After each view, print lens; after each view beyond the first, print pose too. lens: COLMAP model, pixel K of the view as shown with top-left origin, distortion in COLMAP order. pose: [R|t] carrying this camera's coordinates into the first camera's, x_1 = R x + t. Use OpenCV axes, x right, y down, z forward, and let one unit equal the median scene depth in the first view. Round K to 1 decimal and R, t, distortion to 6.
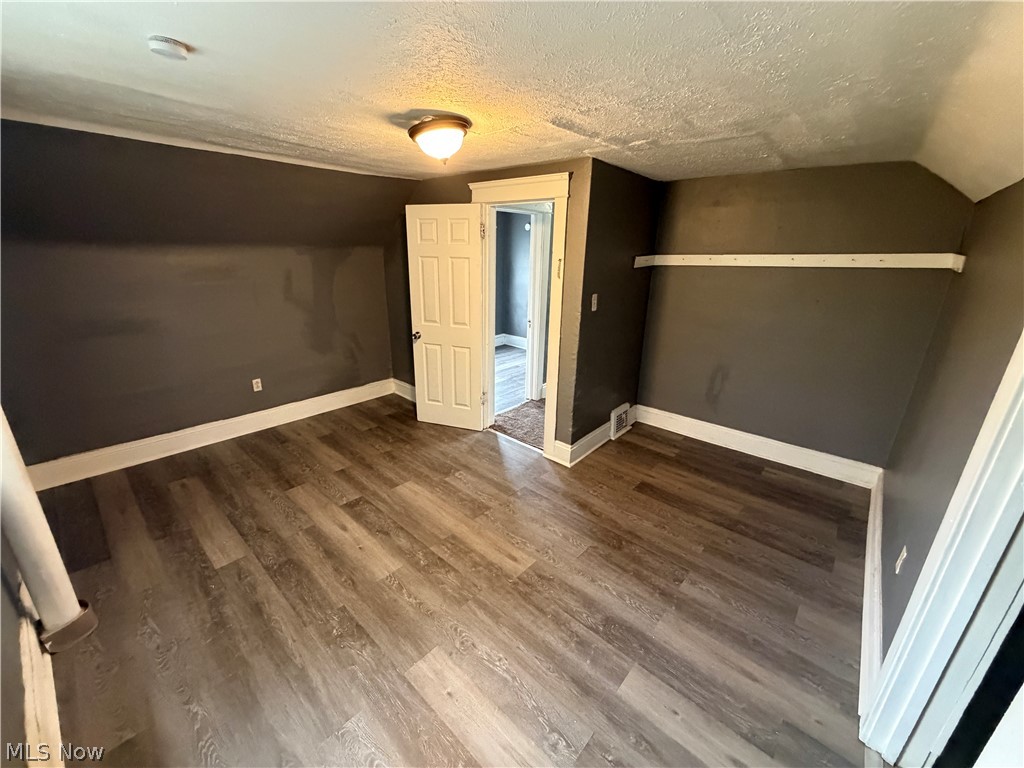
lens RADIAL K [[406.9, 0, 512.1], [0, 406.9, 385.6], [0, 0, 1]] dist [0.002496, 0.000172]
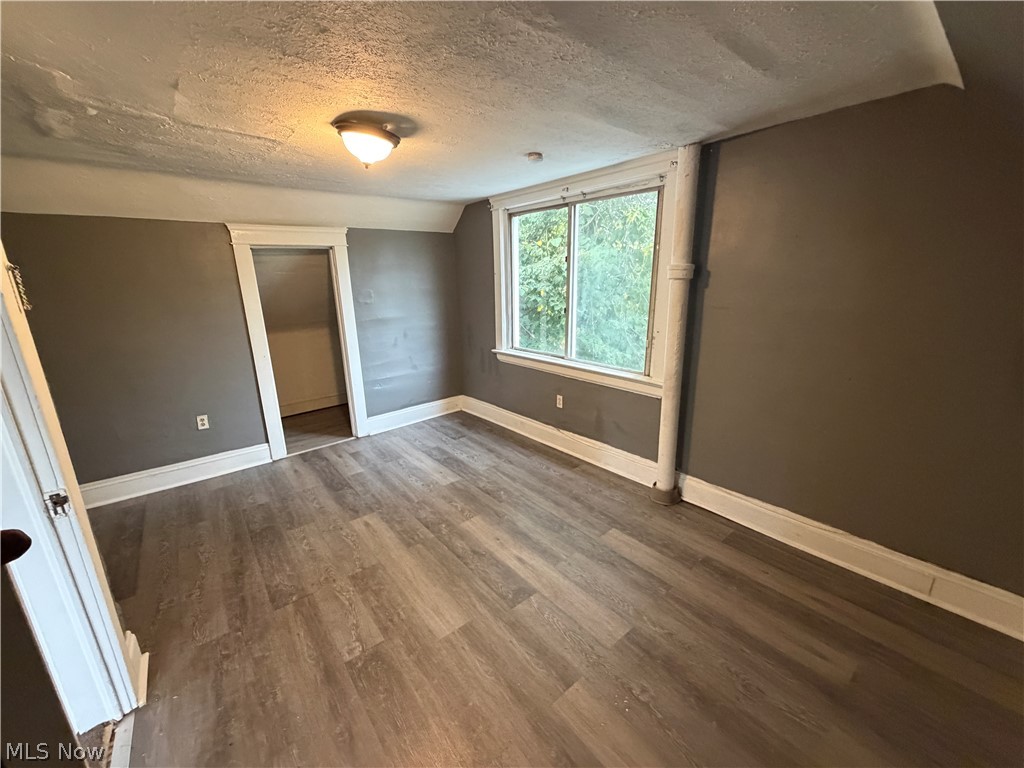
lens RADIAL K [[406.9, 0, 511.8], [0, 406.9, 385.3], [0, 0, 1]] dist [0.002496, 0.000172]
pose [[-0.986837, -0.043225, 0.155836, -0.564879], [0.051213, 0.830496, 0.554665, -0.519398], [-0.153396, 0.555345, -0.817350, 1.665263]]
